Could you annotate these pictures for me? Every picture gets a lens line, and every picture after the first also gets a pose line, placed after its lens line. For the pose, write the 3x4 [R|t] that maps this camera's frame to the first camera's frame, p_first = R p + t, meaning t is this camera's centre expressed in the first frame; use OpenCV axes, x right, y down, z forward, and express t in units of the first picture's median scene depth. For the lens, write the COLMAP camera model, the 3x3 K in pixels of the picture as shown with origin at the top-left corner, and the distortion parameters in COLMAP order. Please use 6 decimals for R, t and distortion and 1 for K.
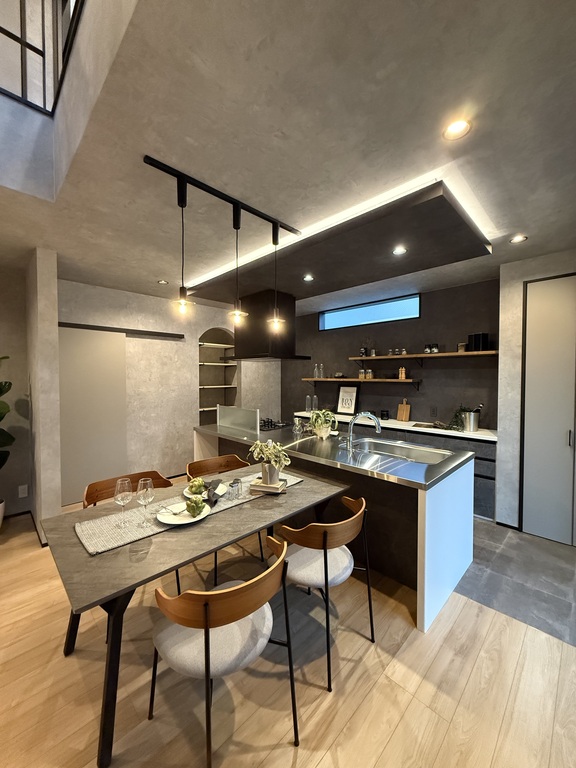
lens RADIAL K [[303.1, 0, 288.0], [0, 303.1, 384.0], [0, 0, 1]] dist [-0.000706, -0.000180]
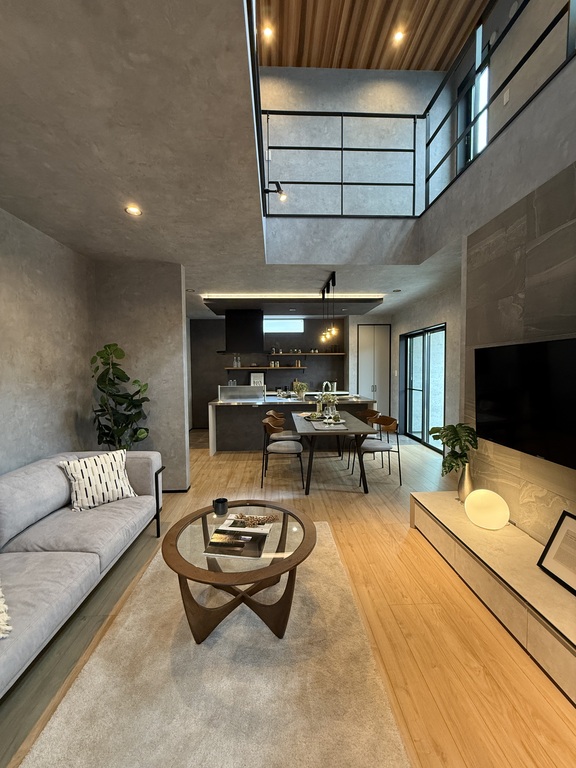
lens RADIAL K [[303.1, 0, 288.0], [0, 303.1, 384.0], [0, 0, 1]] dist [-0.000706, -0.000180]
pose [[0.675623, -0.044220, 0.735920, -0.939480], [0.030347, 0.999022, 0.032169, 0.024089], [-0.736623, 0.000599, 0.676304, -0.138897]]
